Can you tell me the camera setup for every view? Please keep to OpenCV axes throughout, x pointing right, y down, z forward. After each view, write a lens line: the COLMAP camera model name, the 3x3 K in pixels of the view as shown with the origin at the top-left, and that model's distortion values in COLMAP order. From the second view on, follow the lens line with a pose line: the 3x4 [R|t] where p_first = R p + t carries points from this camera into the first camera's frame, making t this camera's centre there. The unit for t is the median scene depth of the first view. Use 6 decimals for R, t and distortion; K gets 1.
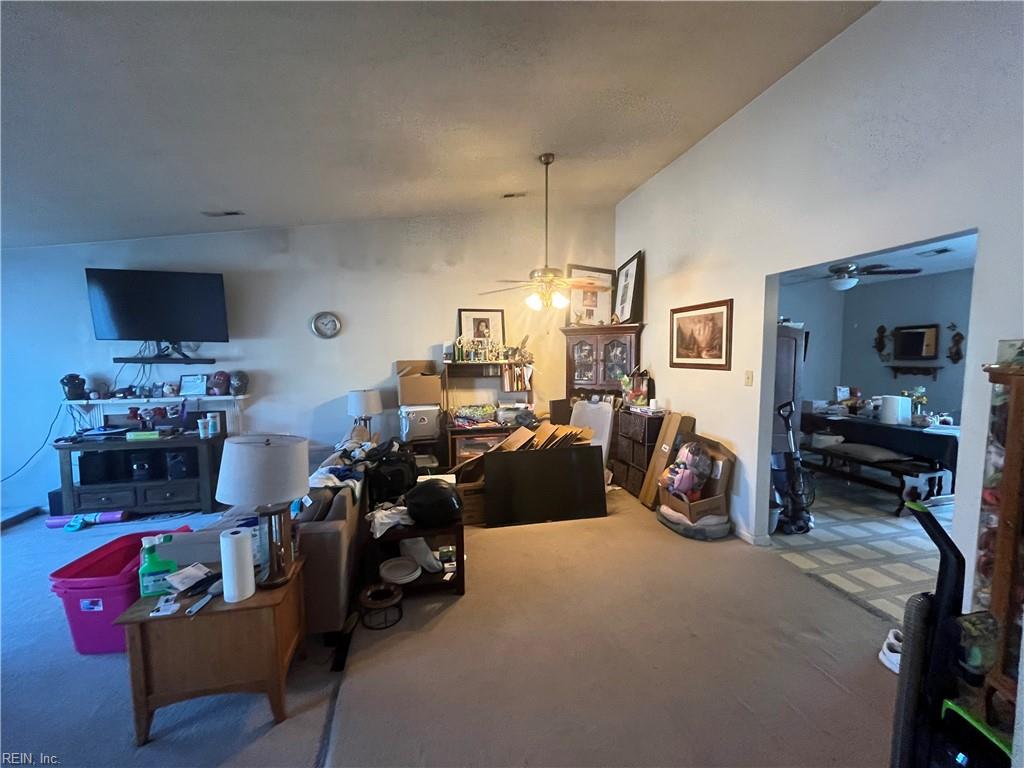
lens RADIAL K [[419.1, 0, 509.9], [0, 419.1, 385.1], [0, 0, 1]] dist [-0.001435, -0.000312]
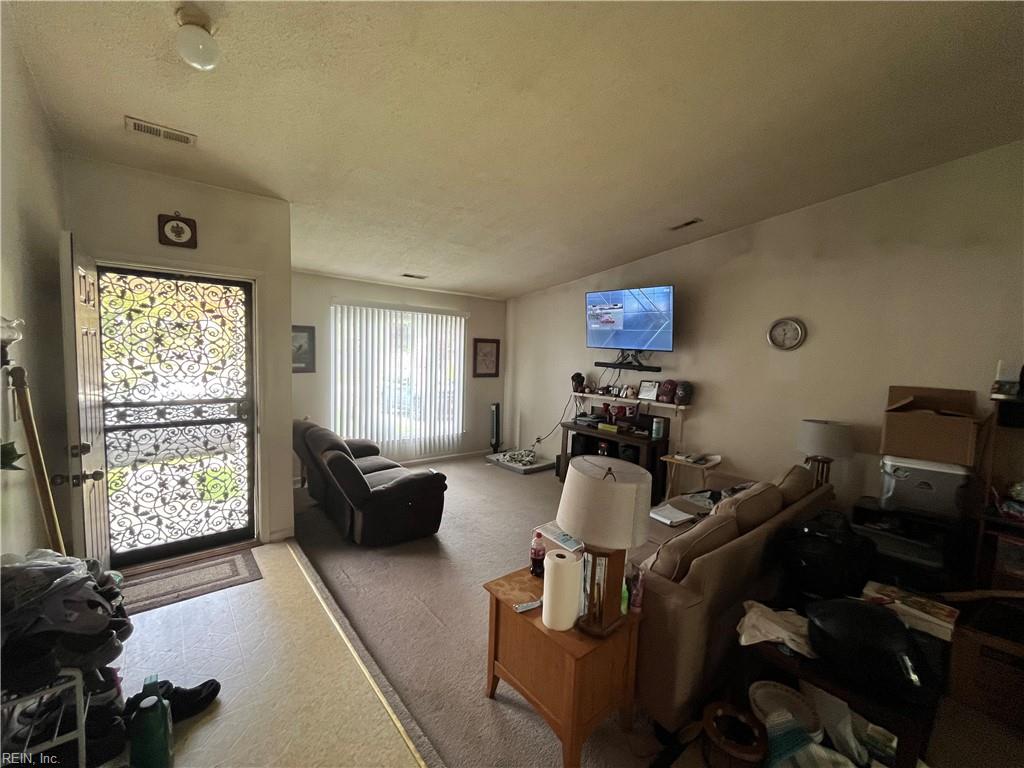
lens RADIAL K [[419.1, 0, 513.5], [0, 419.1, 382.0], [0, 0, 1]] dist [-0.001435, -0.000312]
pose [[0.463864, 0.089626, -0.881361, 0.045287], [-0.110116, 0.992987, 0.043023, -0.031460], [0.879036, 0.077095, 0.470480, 0.182780]]
